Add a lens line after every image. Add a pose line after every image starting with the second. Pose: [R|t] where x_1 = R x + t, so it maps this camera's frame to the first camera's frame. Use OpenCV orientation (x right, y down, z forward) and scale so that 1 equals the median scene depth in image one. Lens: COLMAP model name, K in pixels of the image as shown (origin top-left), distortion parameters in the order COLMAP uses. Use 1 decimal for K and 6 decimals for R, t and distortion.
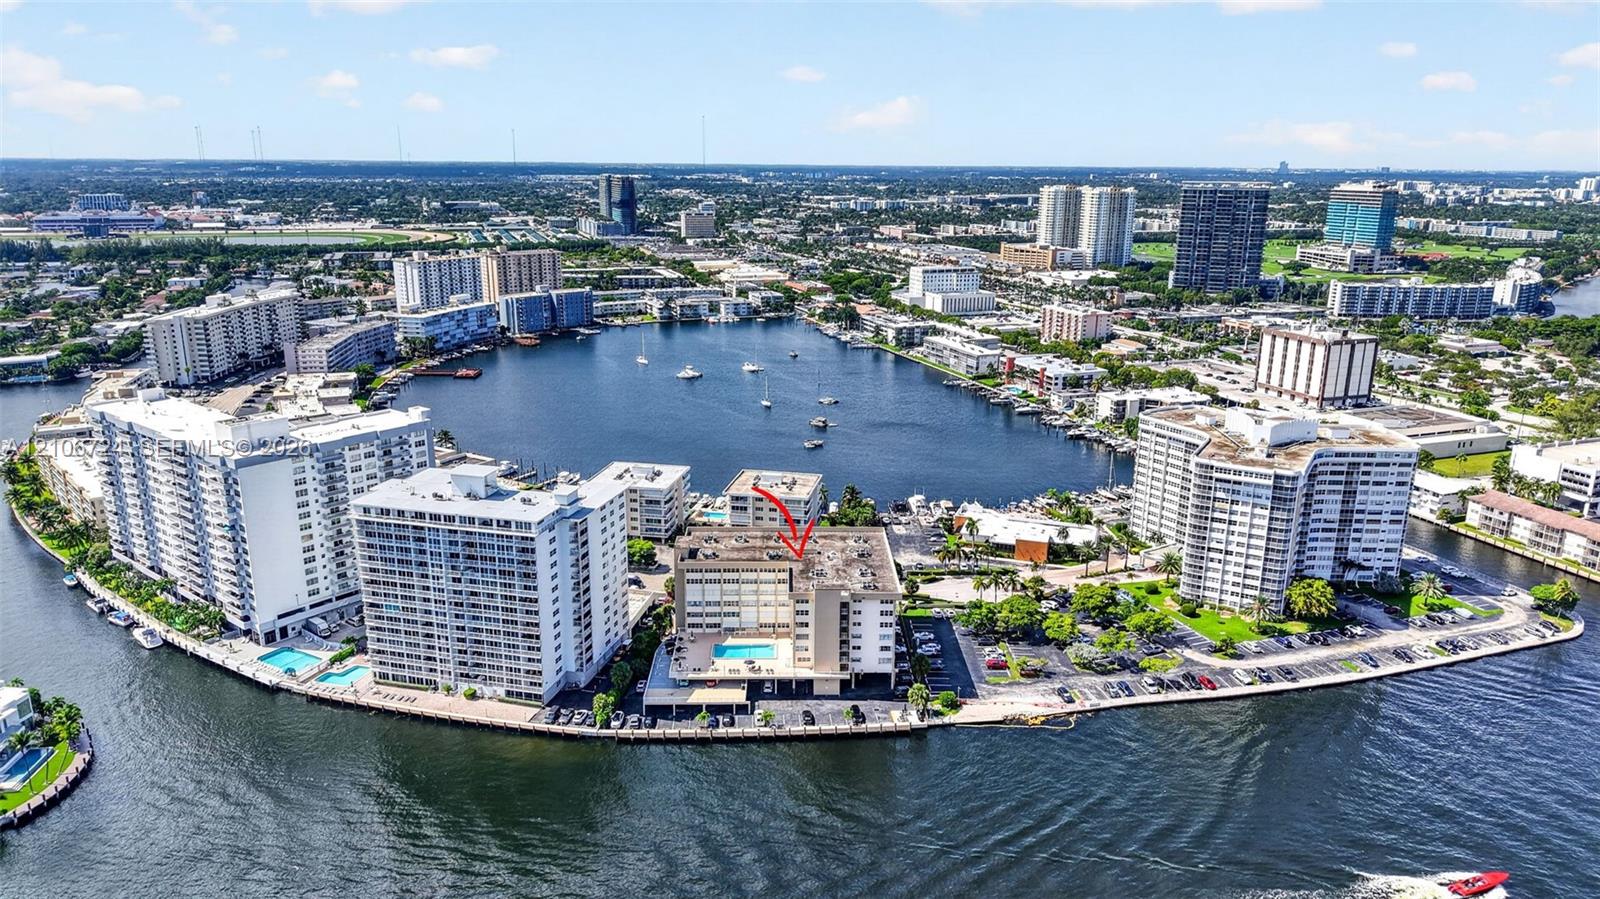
lens RADIAL K [[1089.3, 0, 796.9], [0, 1089.3, 447.4], [0, 0, 1]] dist [0.049000, -0.019695]
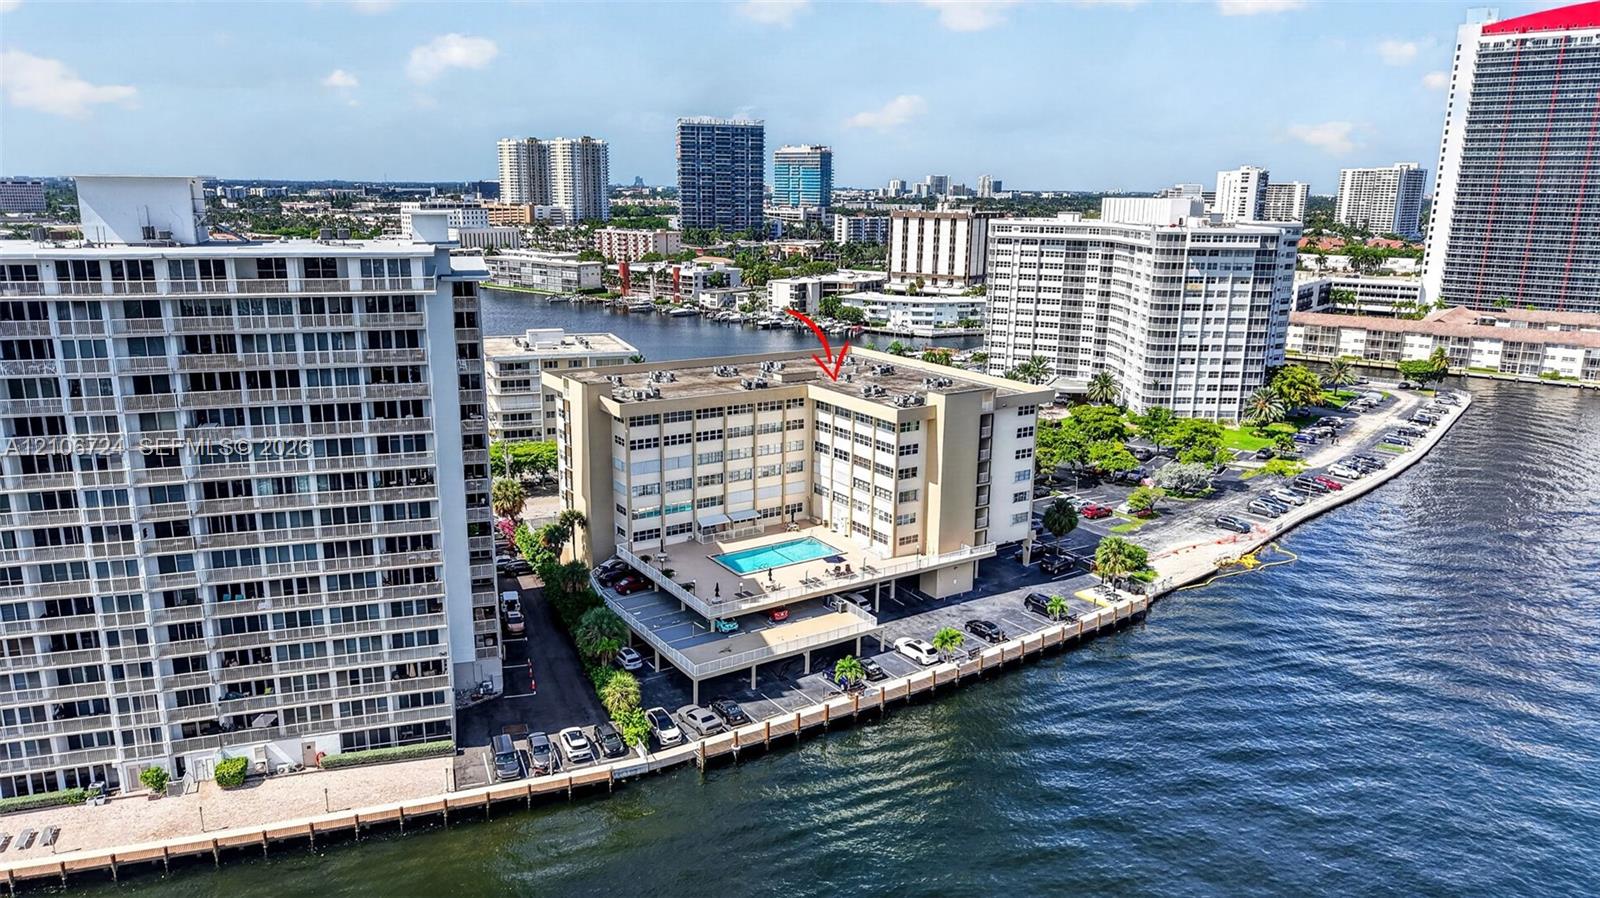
lens RADIAL K [[1089.3, 0, 804.2], [0, 1089.3, 459.1], [0, 0, 1]] dist [0.049000, -0.019695]
pose [[0.842428, -0.129257, 0.523076, -0.291689], [0.135372, 0.990434, 0.026725, 0.126393], [-0.521526, 0.048296, 0.851867, 0.536966]]
